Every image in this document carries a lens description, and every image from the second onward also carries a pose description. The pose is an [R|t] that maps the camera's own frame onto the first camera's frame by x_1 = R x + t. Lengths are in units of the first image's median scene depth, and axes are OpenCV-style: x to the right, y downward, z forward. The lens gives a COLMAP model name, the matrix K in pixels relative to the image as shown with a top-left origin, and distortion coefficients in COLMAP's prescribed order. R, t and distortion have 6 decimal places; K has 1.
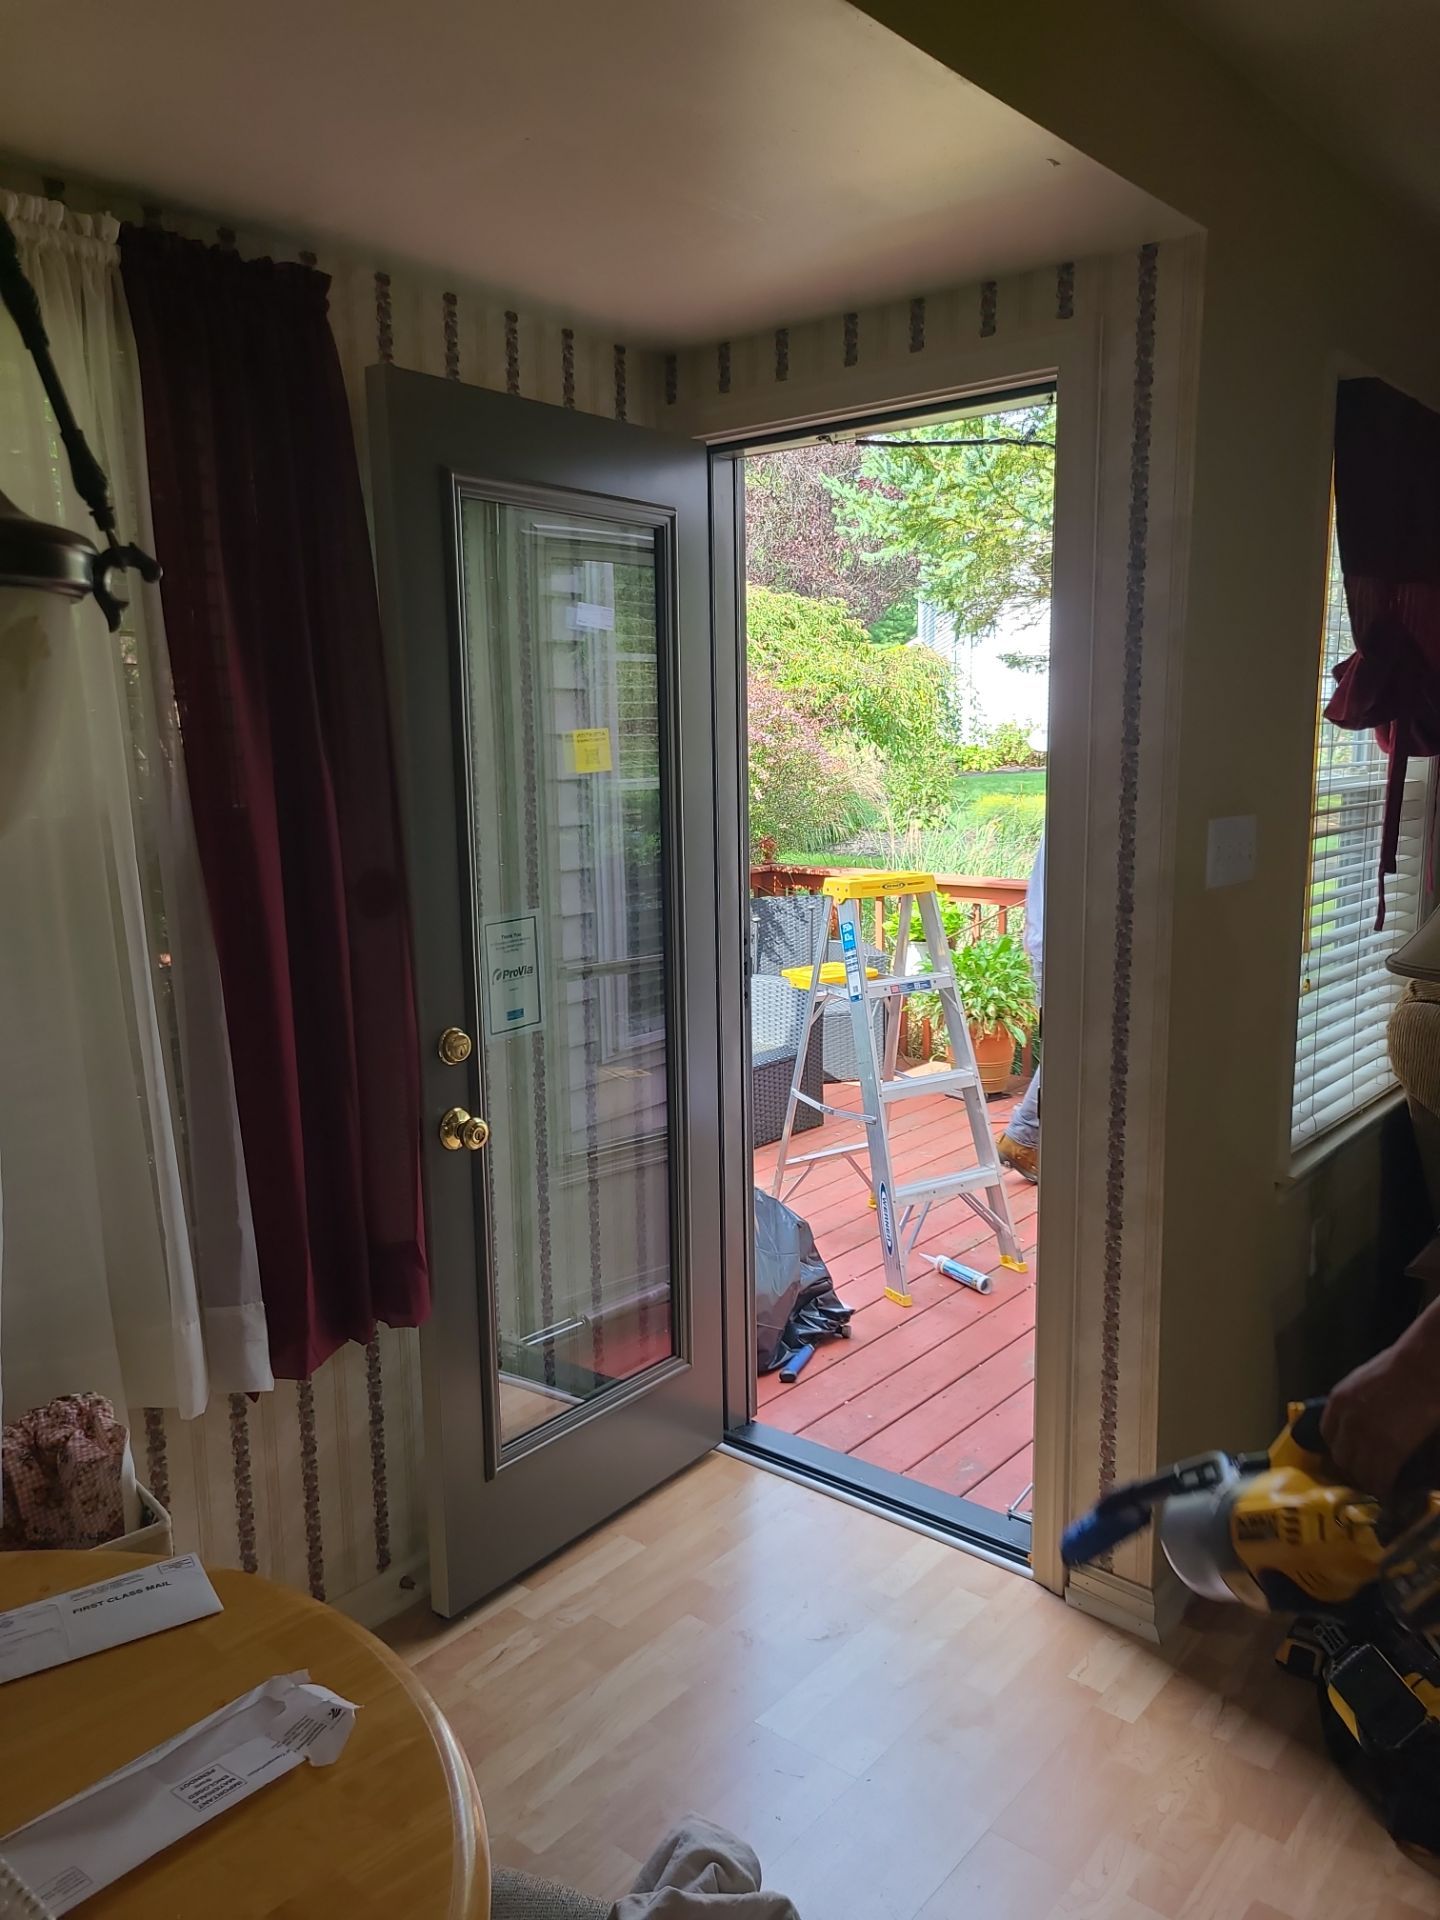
lens RADIAL K [[1433.4, 0, 729.1], [0, 1433.4, 969.2], [0, 0, 1]] dist [0.031971, -0.027495]
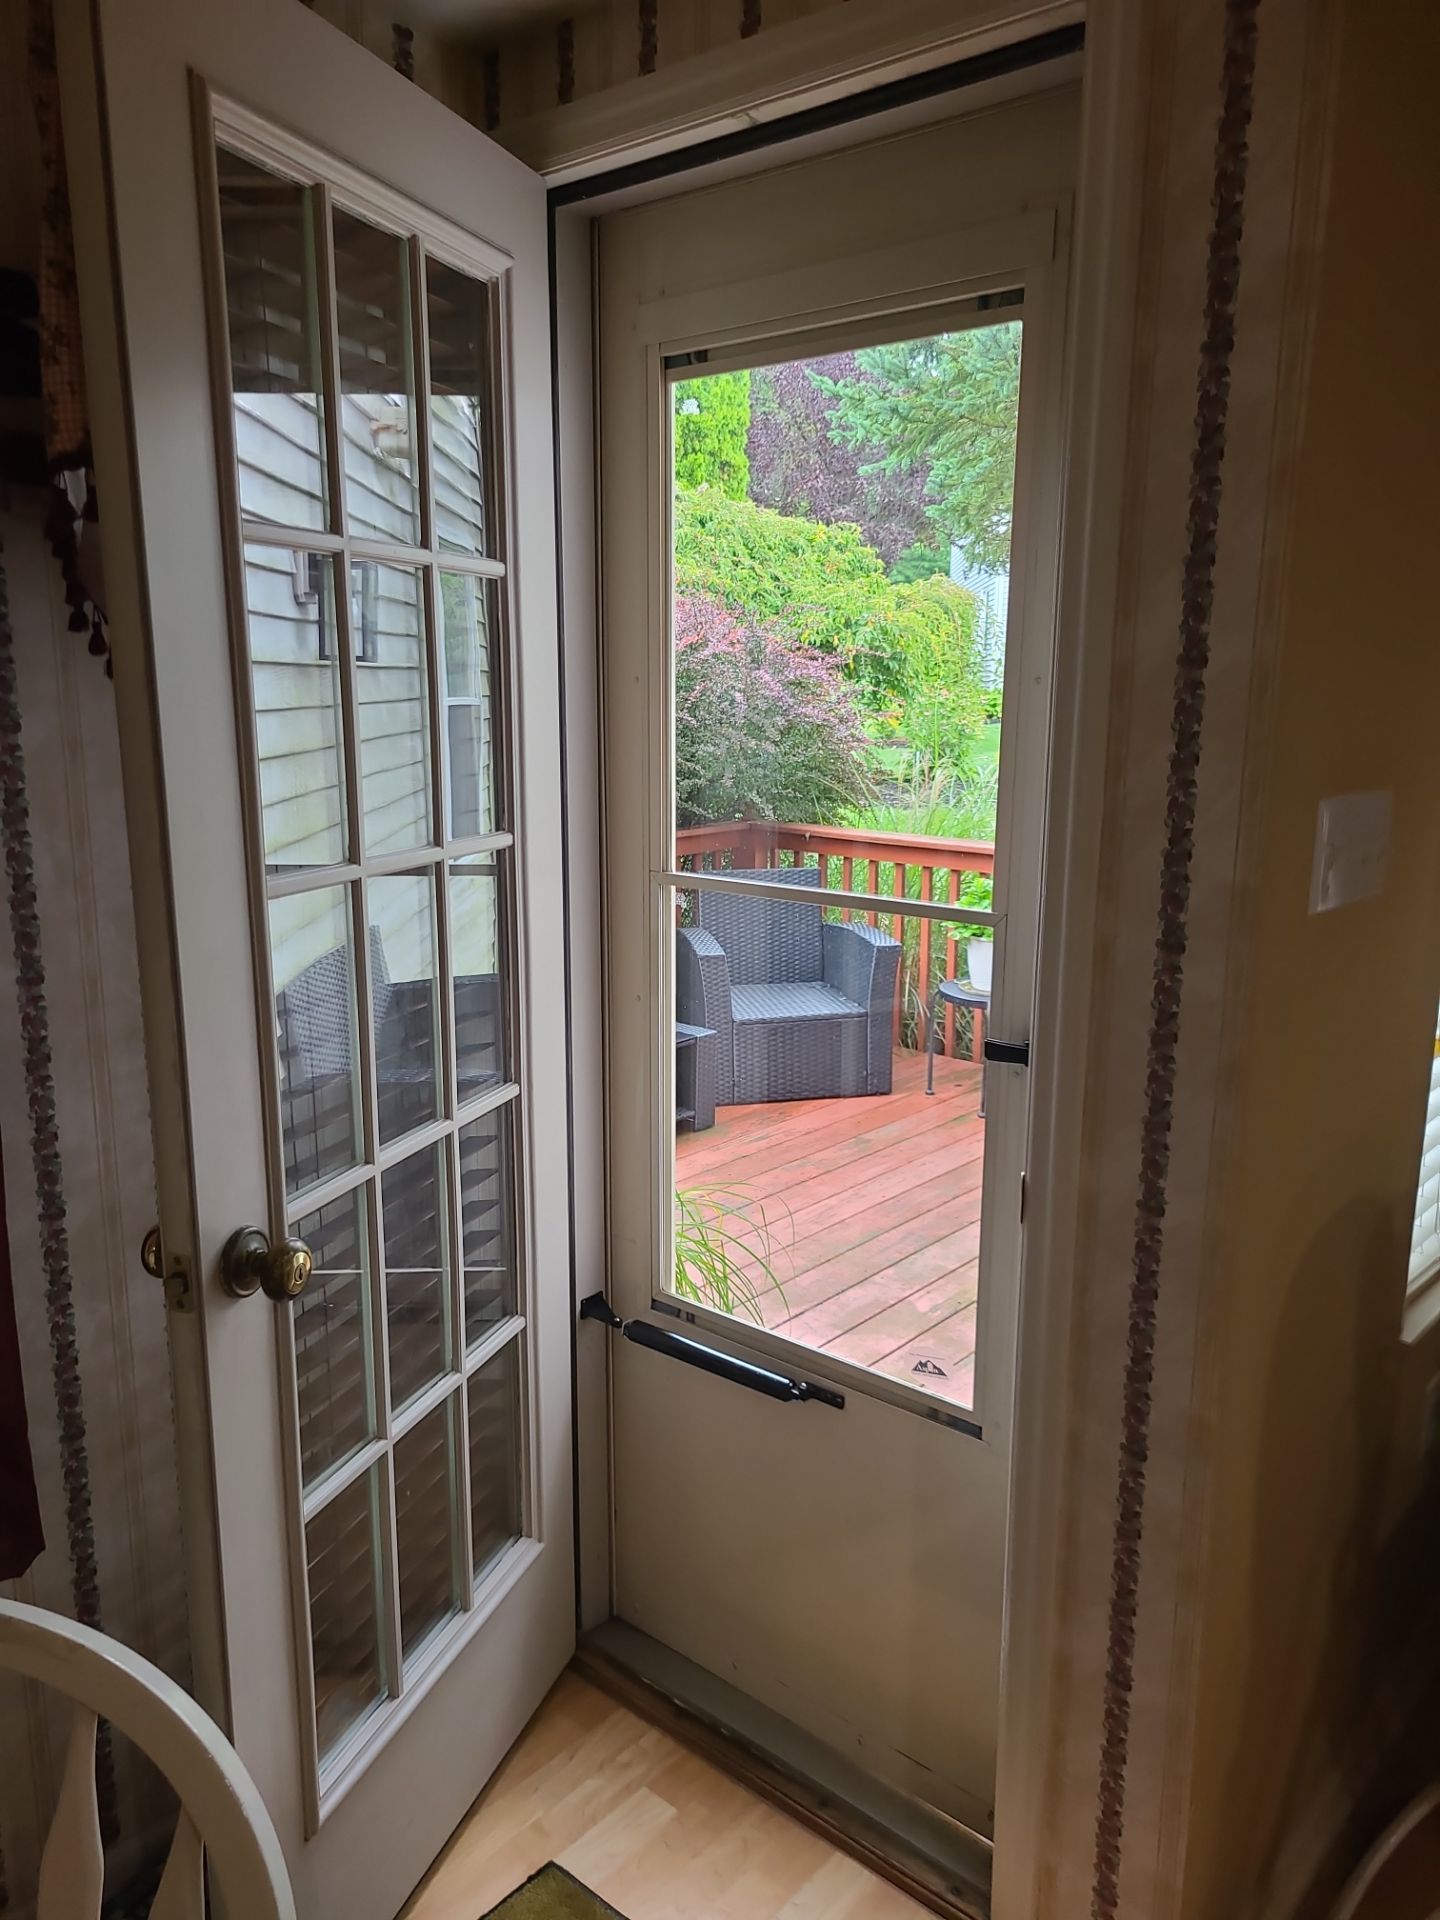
lens RADIAL K [[1433.4, 0, 711.7], [0, 1433.4, 956.7], [0, 0, 1]] dist [0.031971, -0.027495]
pose [[0.999147, 0.029464, -0.028935, 0.101145], [-0.028609, 0.999154, 0.029532, -0.048746], [0.029781, -0.028679, 0.999145, 0.392876]]
